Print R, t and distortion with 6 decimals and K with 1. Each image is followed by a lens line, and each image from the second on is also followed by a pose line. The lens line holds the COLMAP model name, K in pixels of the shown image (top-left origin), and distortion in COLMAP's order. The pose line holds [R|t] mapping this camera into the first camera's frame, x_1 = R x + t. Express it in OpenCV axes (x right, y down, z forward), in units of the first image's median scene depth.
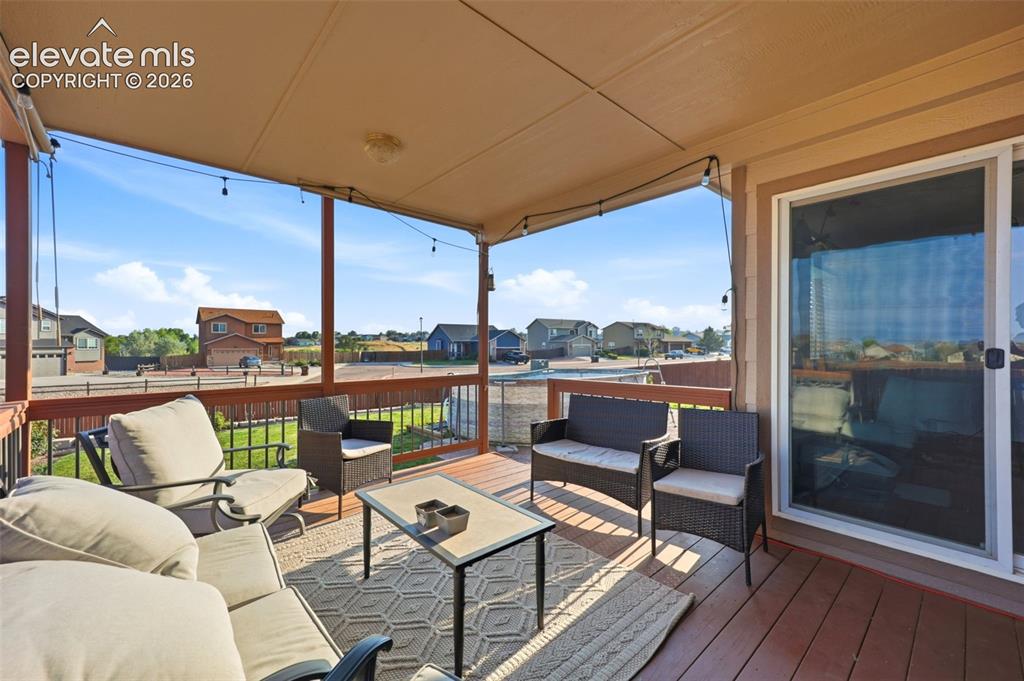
lens RADIAL K [[412.3, 0, 513.3], [0, 412.3, 341.2], [0, 0, 1]] dist [0.015547, -0.004329]
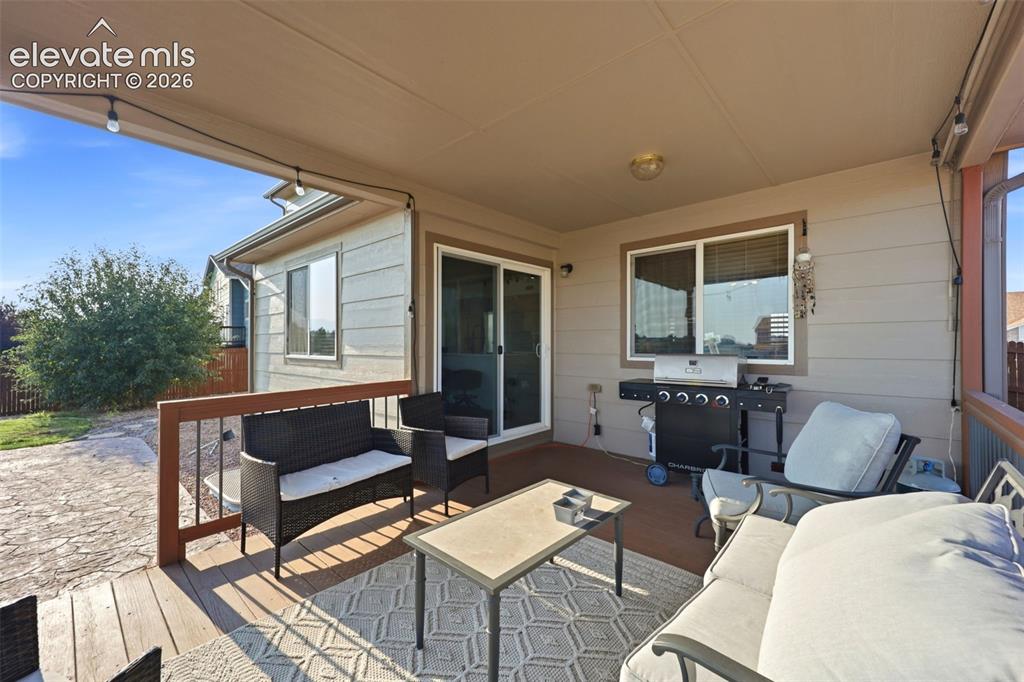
lens RADIAL K [[412.3, 0, 514.1], [0, 412.3, 343.0], [0, 0, 1]] dist [0.015547, -0.004329]
pose [[-0.127197, 0.004132, 0.991869, -0.629287], [-0.000287, 0.999991, -0.004202, 0.006634], [-0.991877, -0.000819, -0.127195, 0.665520]]
